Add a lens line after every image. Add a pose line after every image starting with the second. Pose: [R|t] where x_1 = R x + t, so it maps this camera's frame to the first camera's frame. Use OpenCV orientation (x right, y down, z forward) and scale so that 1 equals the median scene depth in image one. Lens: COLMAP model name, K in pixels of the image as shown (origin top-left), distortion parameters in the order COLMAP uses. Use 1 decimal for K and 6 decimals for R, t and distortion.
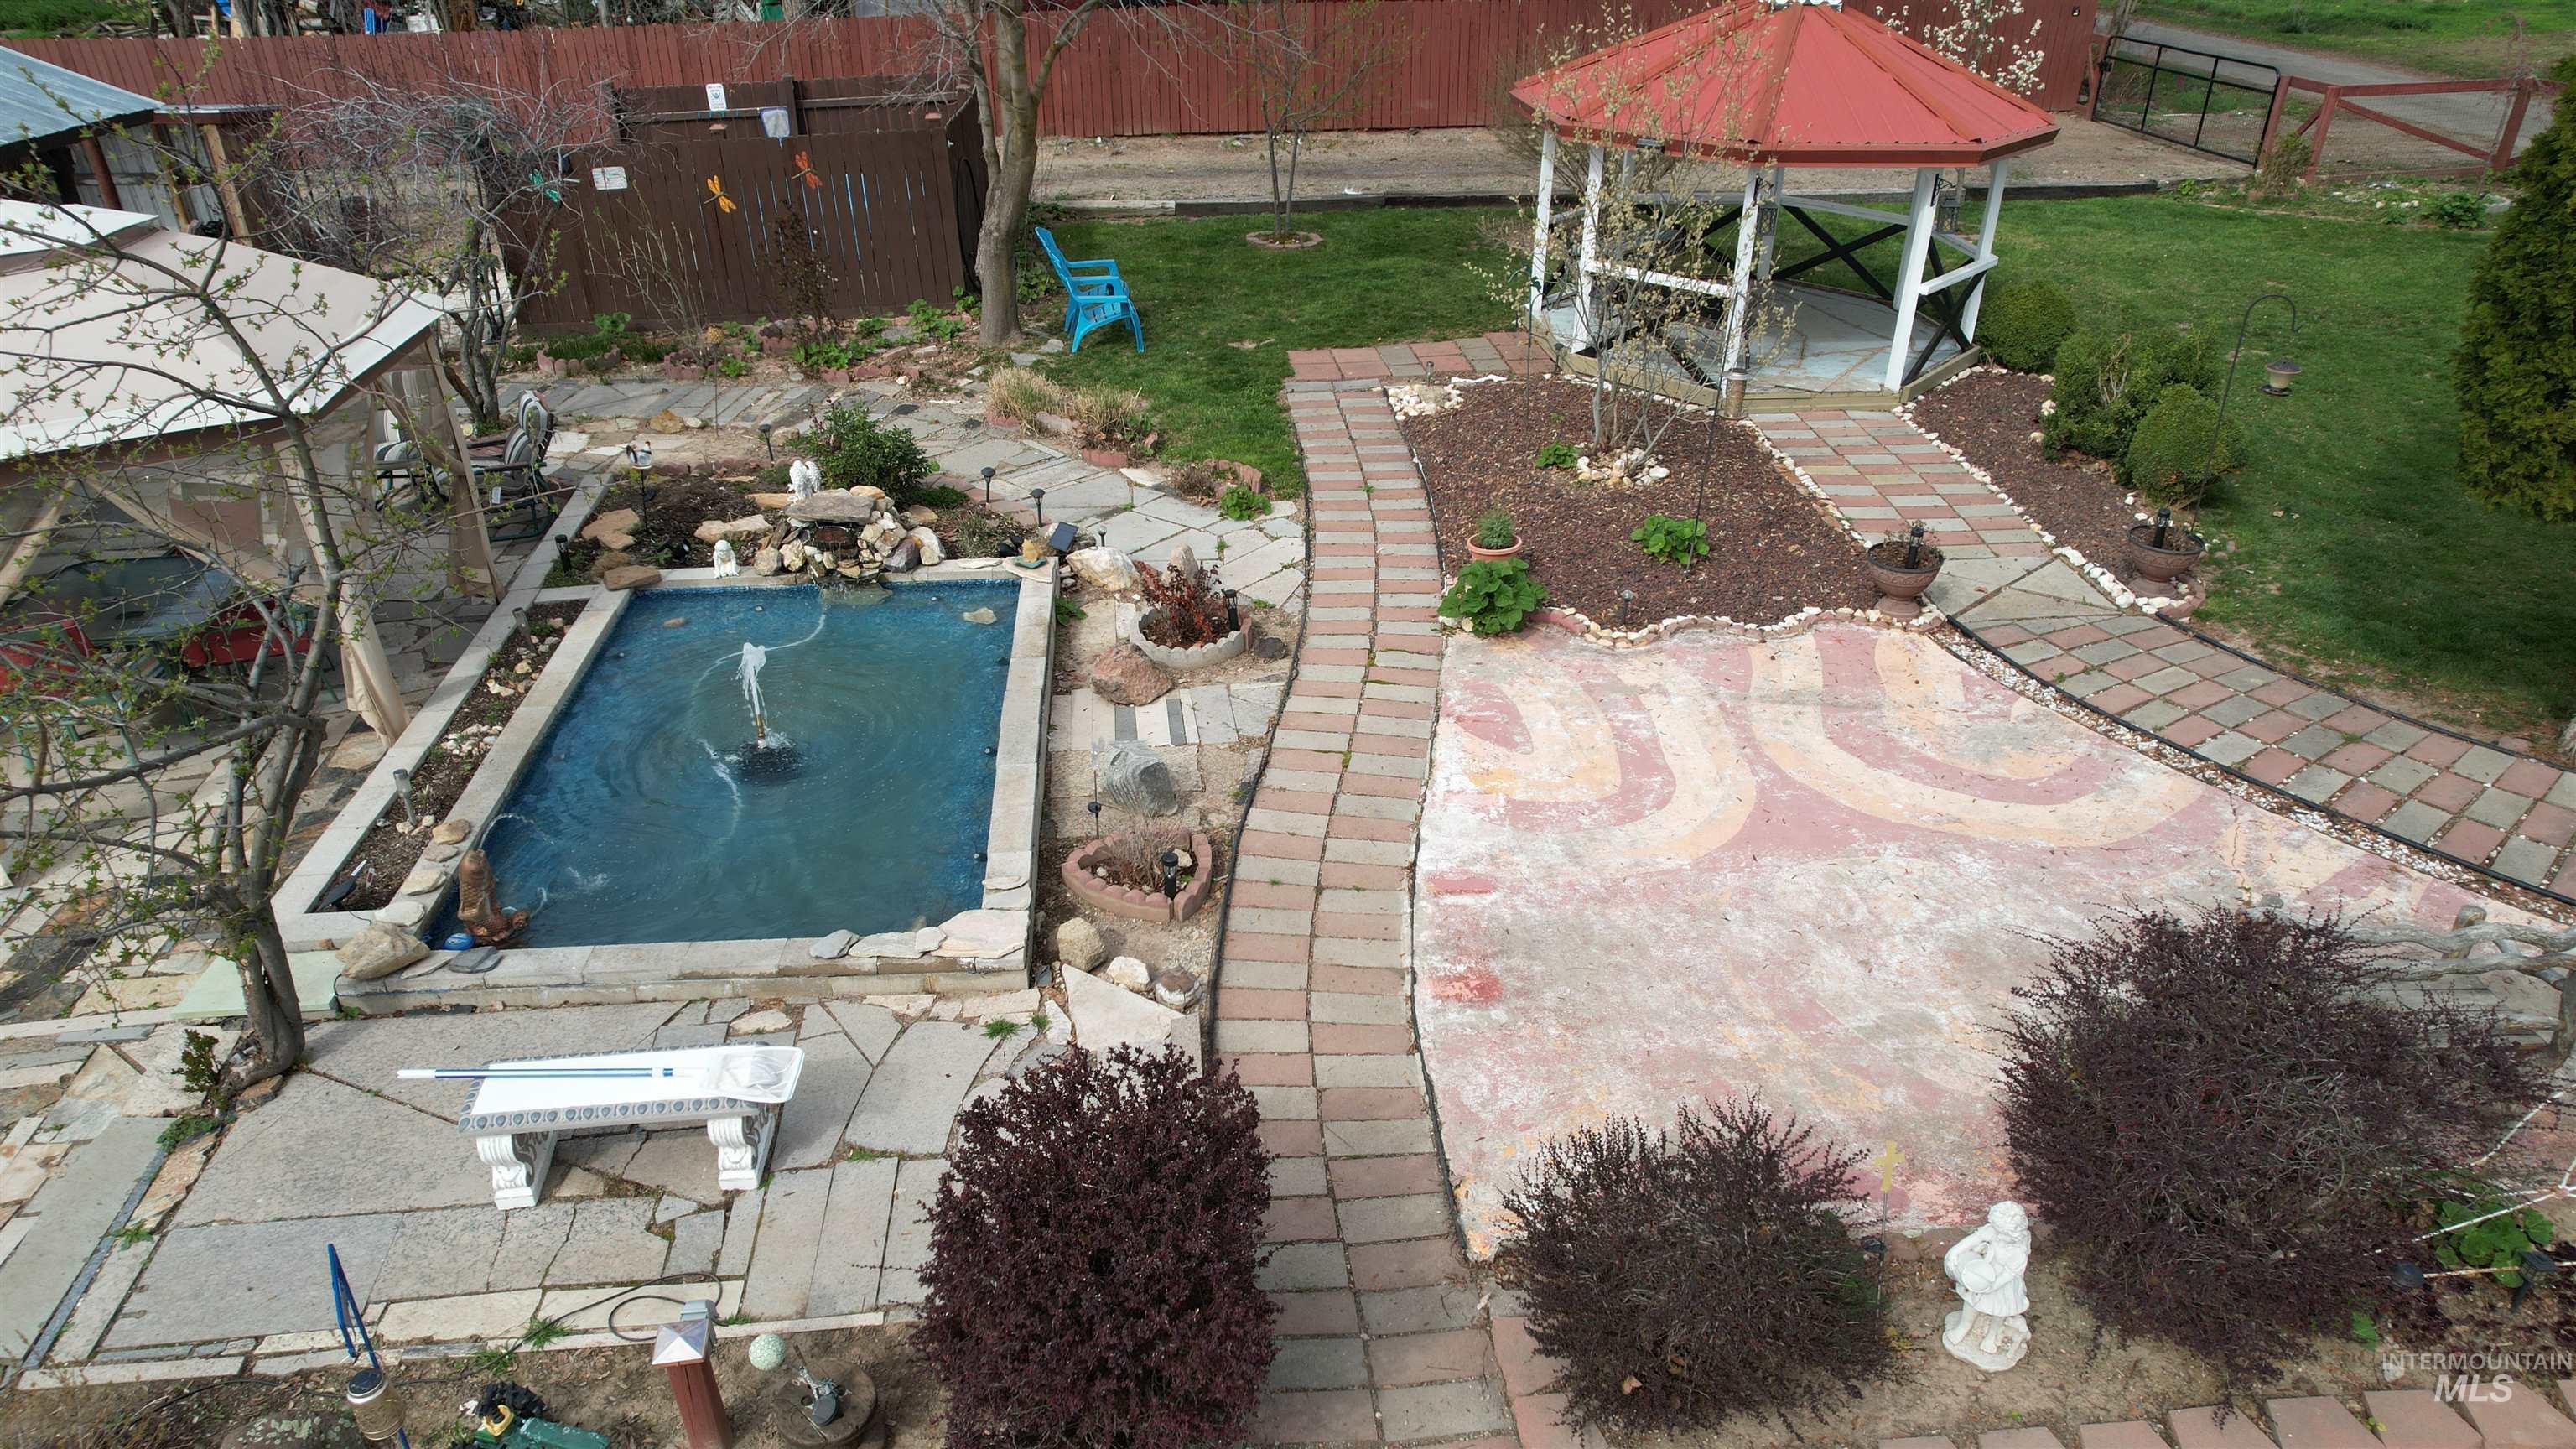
lens RADIAL K [[1643.3, 0, 1288.0], [0, 1643.3, 724.5], [0, 0, 1]] dist [-0.080014, 0.070638]
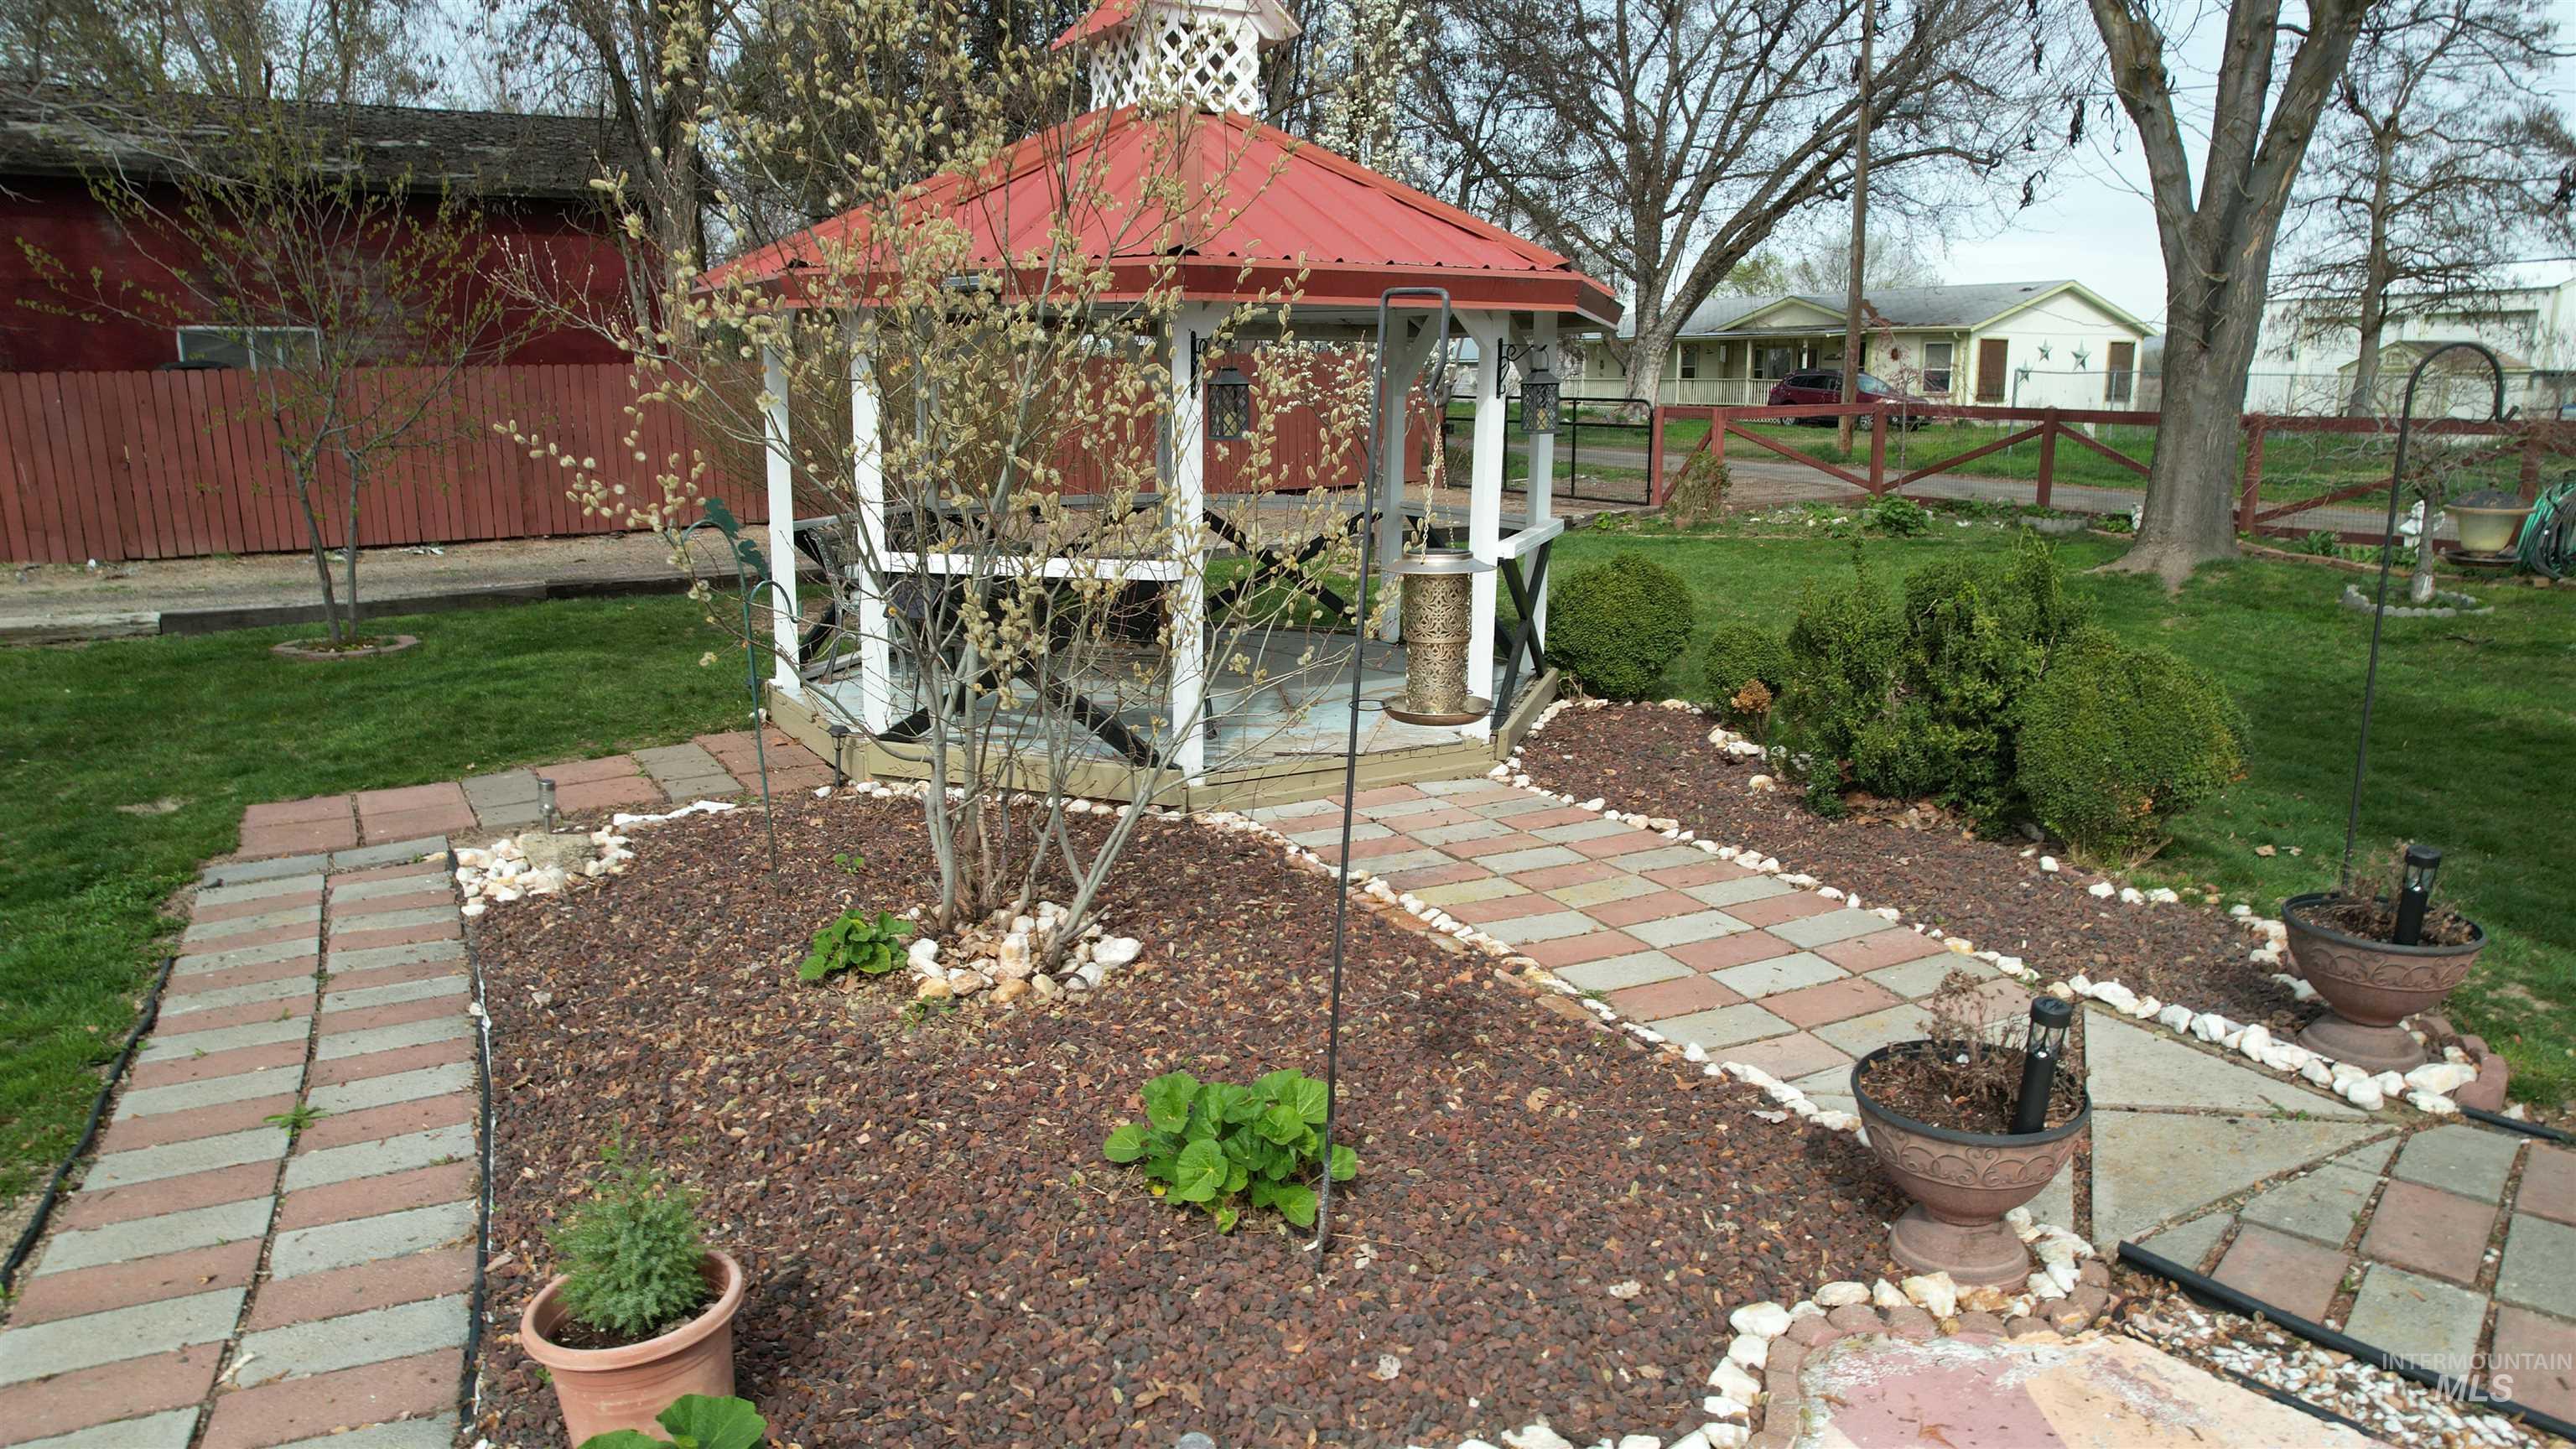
lens RADIAL K [[1643.3, 0, 1288.0], [0, 1643.3, 724.5], [0, 0, 1]] dist [-0.080014, 0.070638]
pose [[0.910951, -0.083803, 0.403912, 0.103524], [0.198715, 0.947200, -0.251642, -0.093643], [-0.361498, 0.309497, 0.879506, 0.590326]]
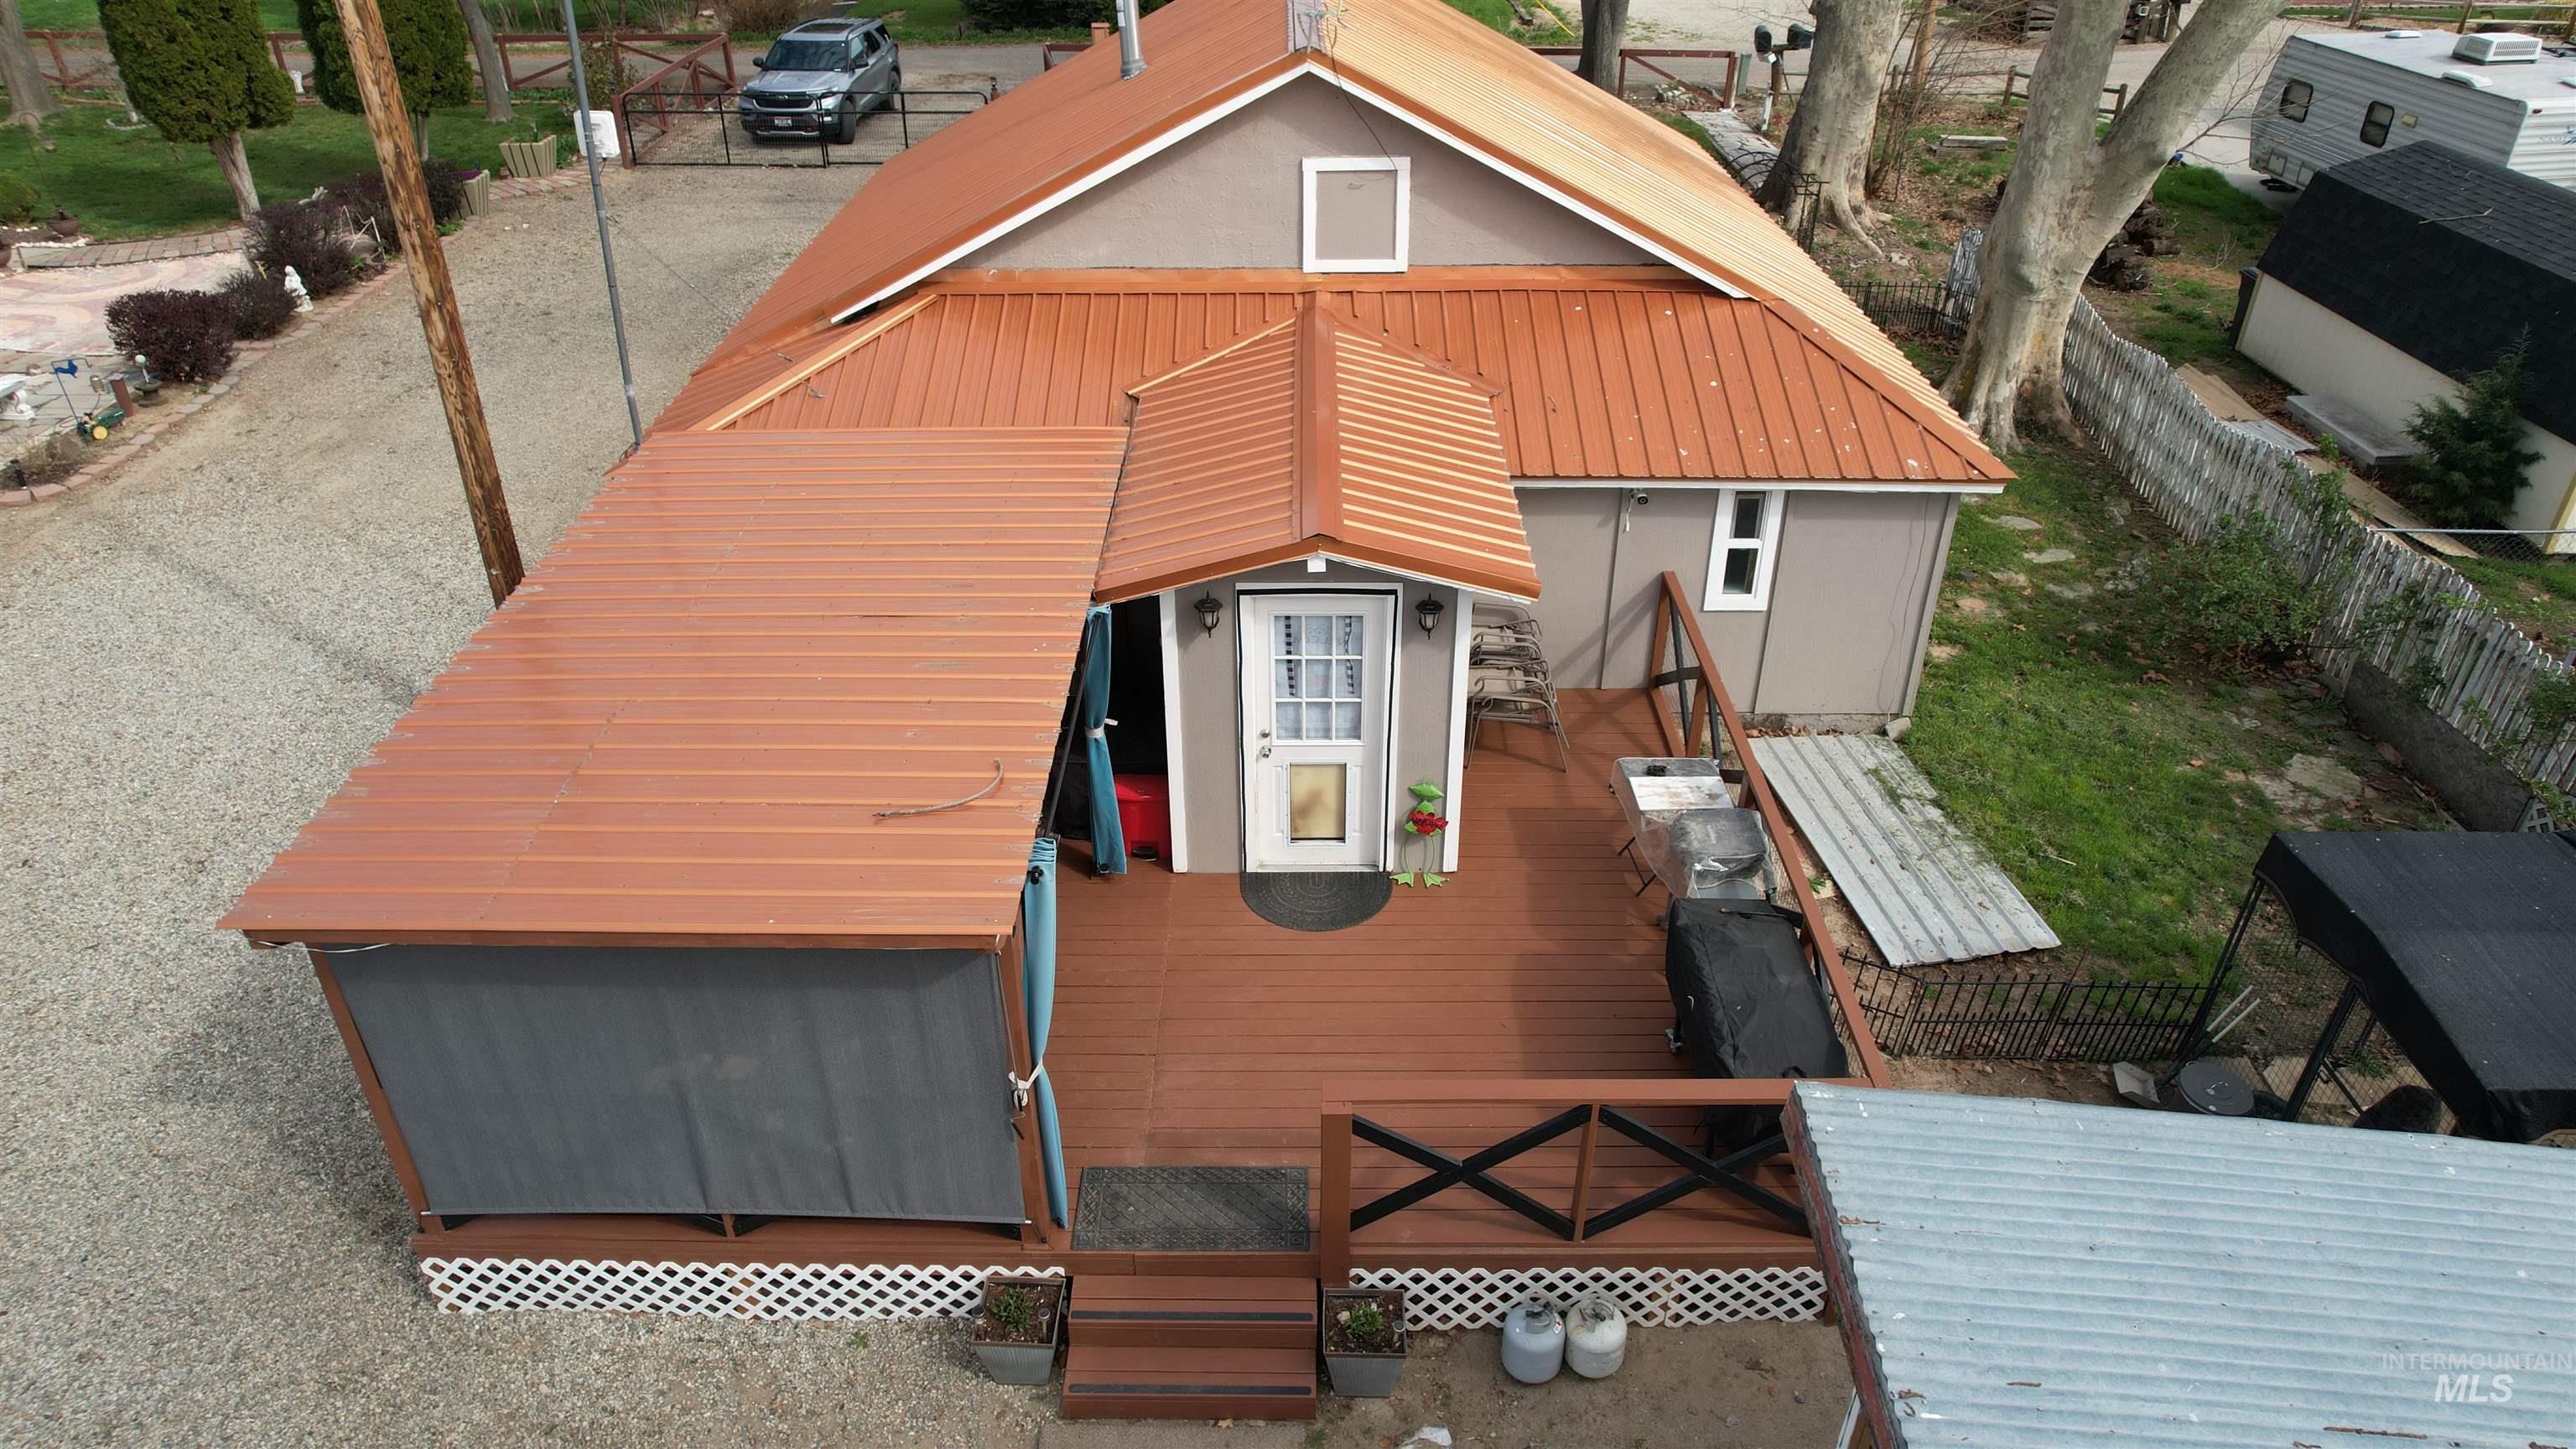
lens RADIAL K [[1643.3, 0, 1288.0], [0, 1643.3, 724.5], [0, 0, 1]] dist [-0.080014, 0.070638]
pose [[0.072317, -0.520006, 0.851096, -1.495932], [0.488057, 0.762634, 0.424488, 0.285004], [-0.869811, 0.384685, 0.308944, -0.905092]]
